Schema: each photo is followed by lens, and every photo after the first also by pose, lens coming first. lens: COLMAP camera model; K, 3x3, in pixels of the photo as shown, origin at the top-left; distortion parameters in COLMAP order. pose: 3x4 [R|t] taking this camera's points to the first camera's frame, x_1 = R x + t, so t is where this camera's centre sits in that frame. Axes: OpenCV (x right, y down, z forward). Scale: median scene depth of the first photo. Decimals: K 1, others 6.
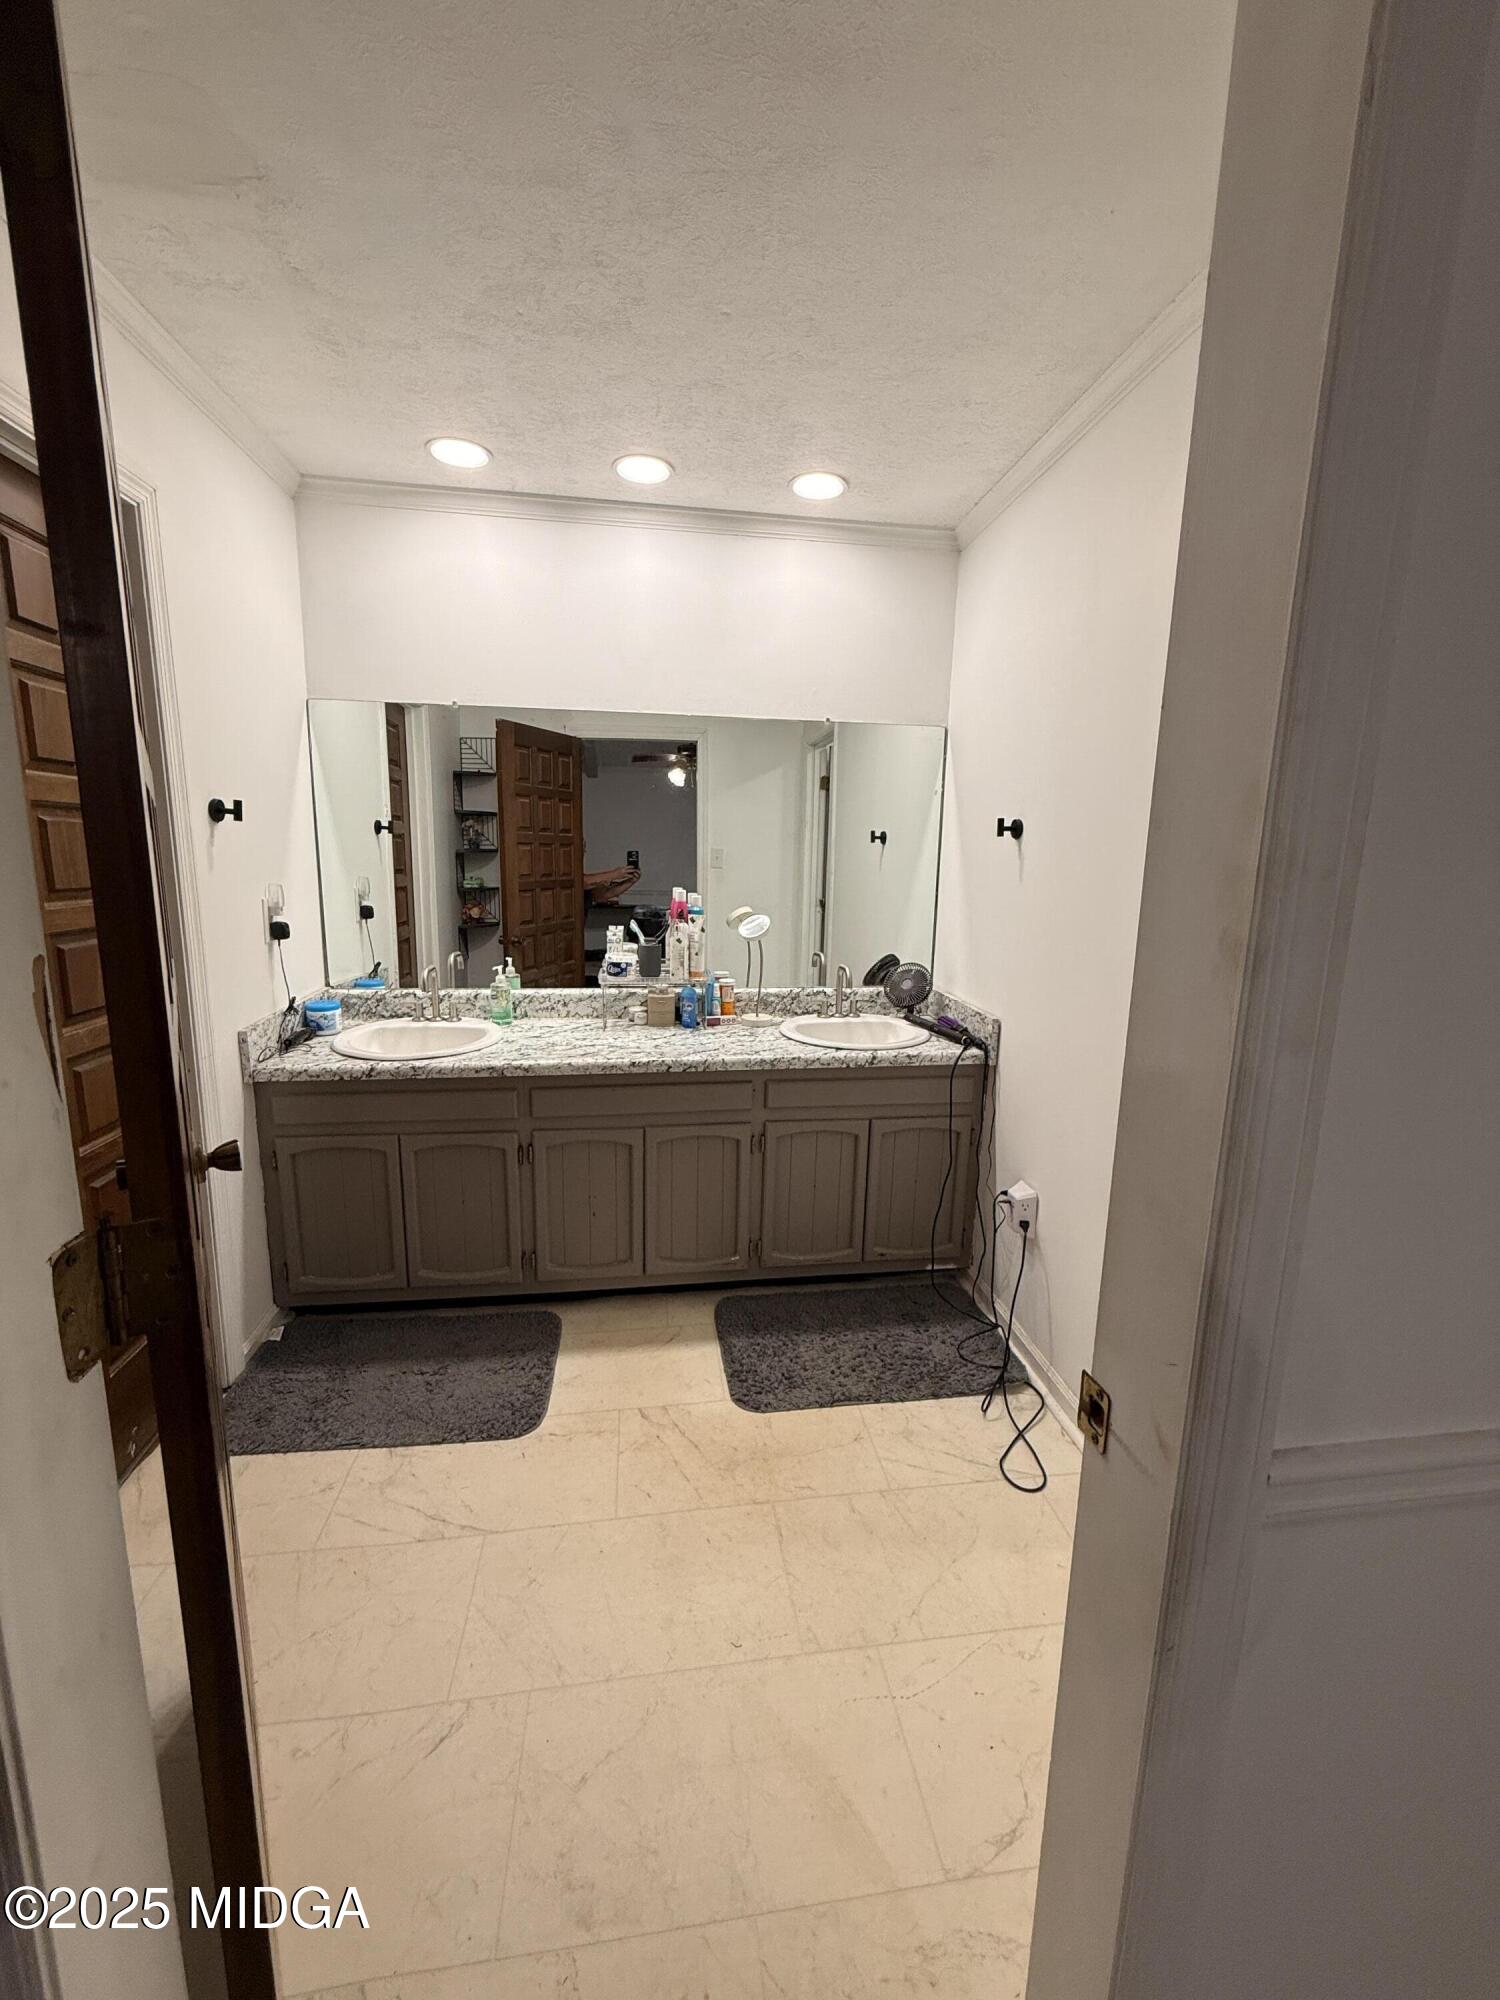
lens RADIAL K [[792.0, 0, 752.5], [0, 792.0, 1000.2], [0, 0, 1]] dist [-0.001463, -0.000985]
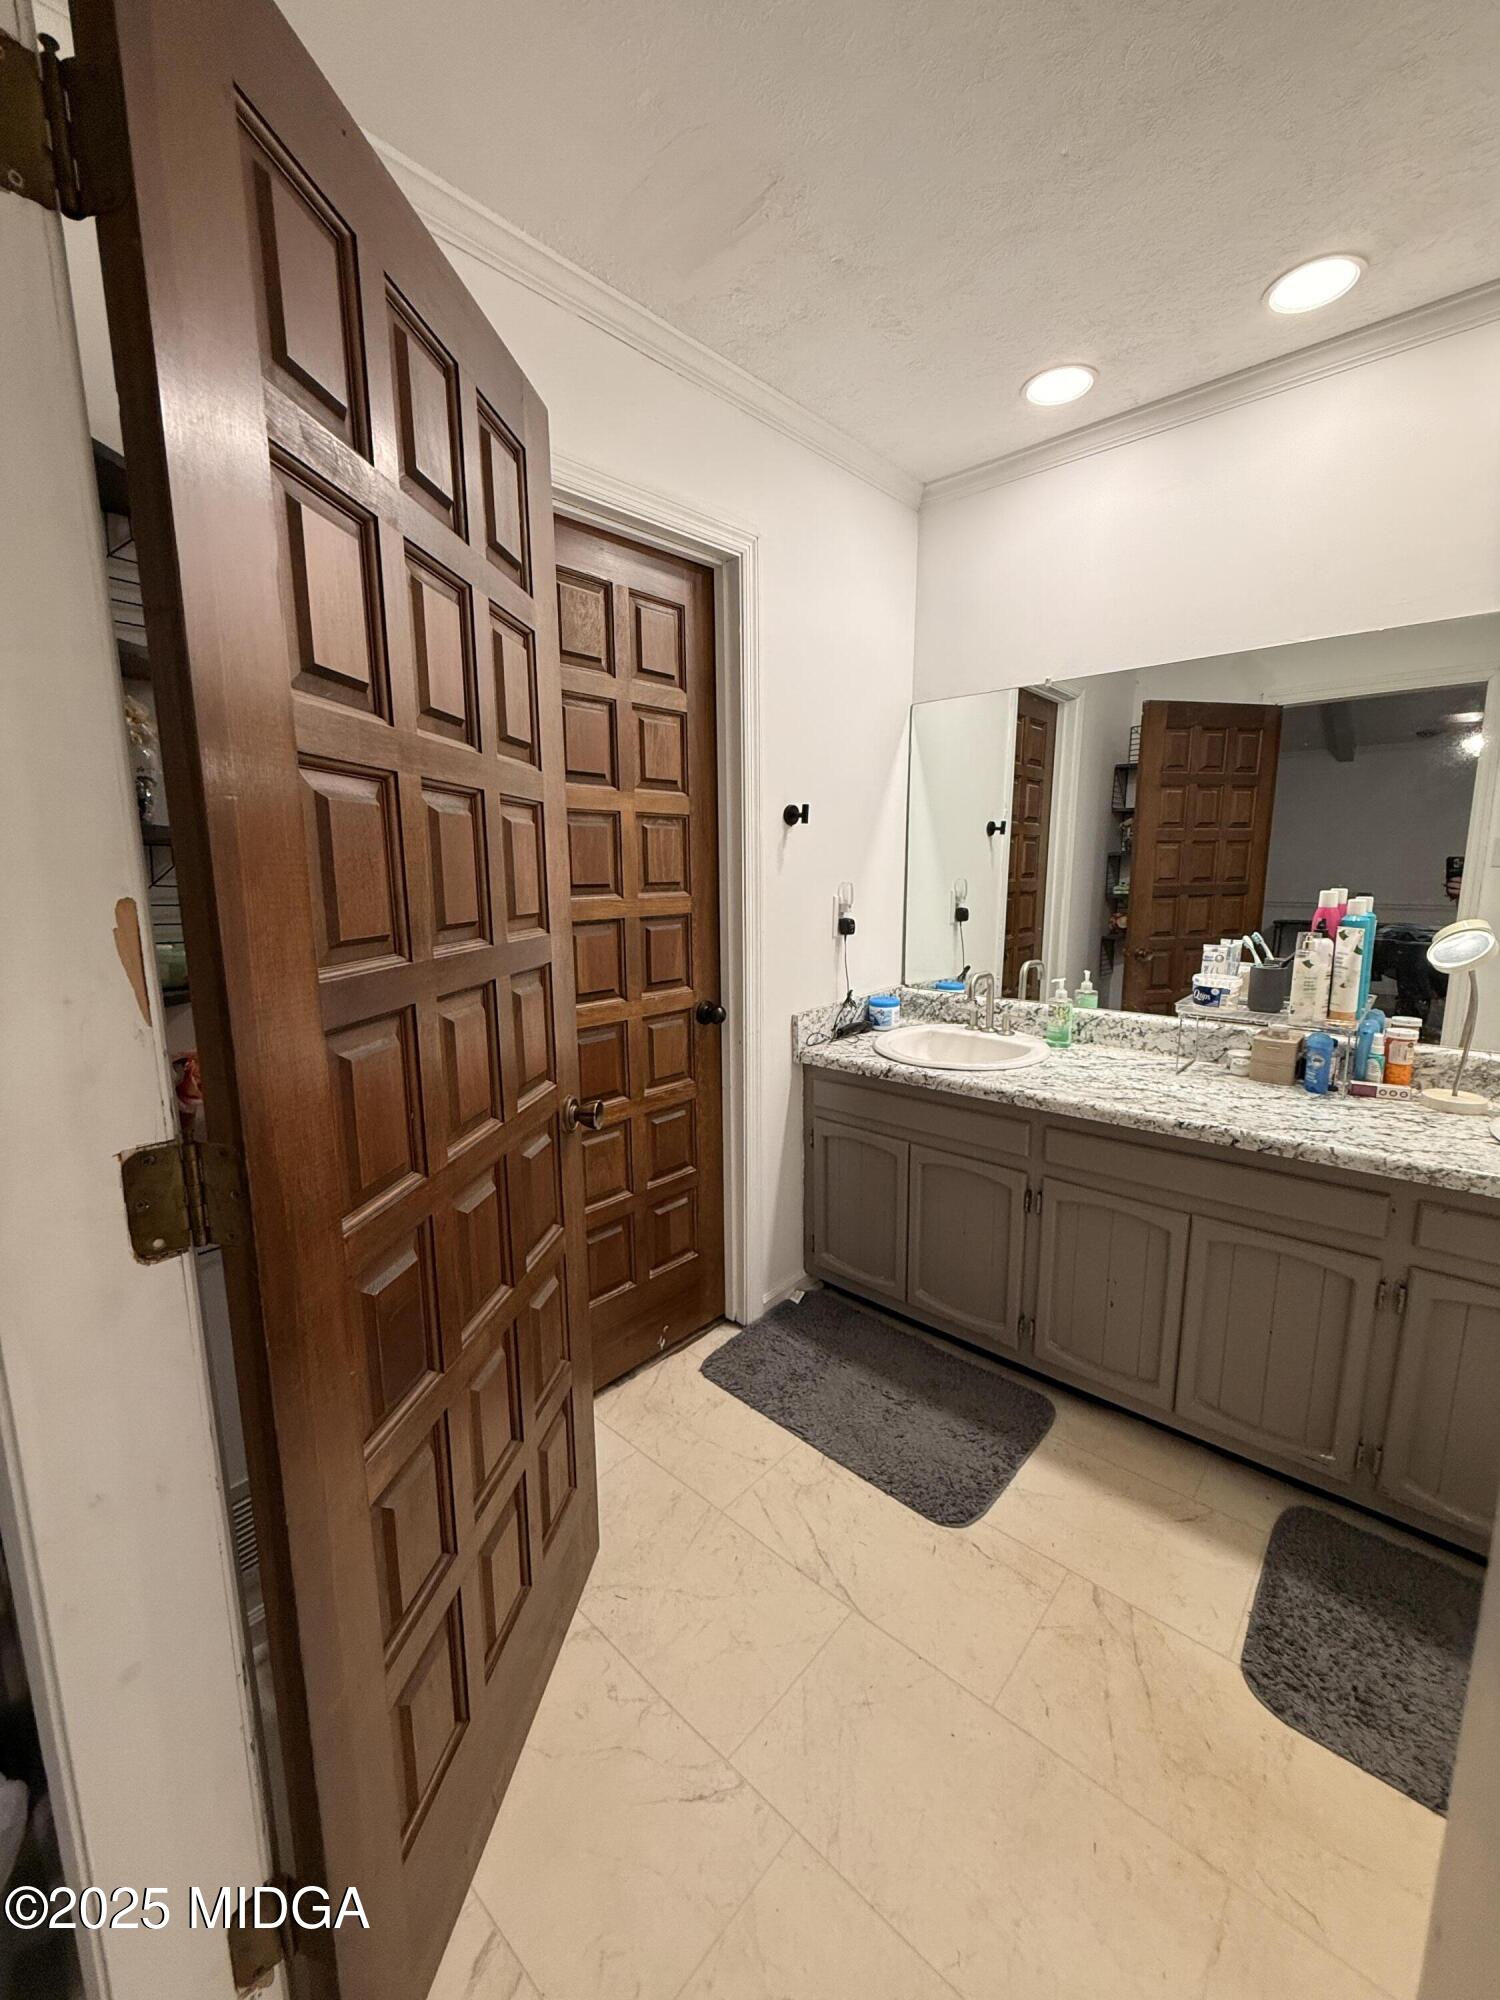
lens RADIAL K [[792.0, 0, 750.7], [0, 792.0, 999.8], [0, 0, 1]] dist [-0.001463, -0.000985]
pose [[0.642067, 0.103777, -0.759592, 0.134782], [-0.117958, 0.992370, 0.035872, -0.012927], [0.757519, 0.066568, 0.649410, 0.211771]]
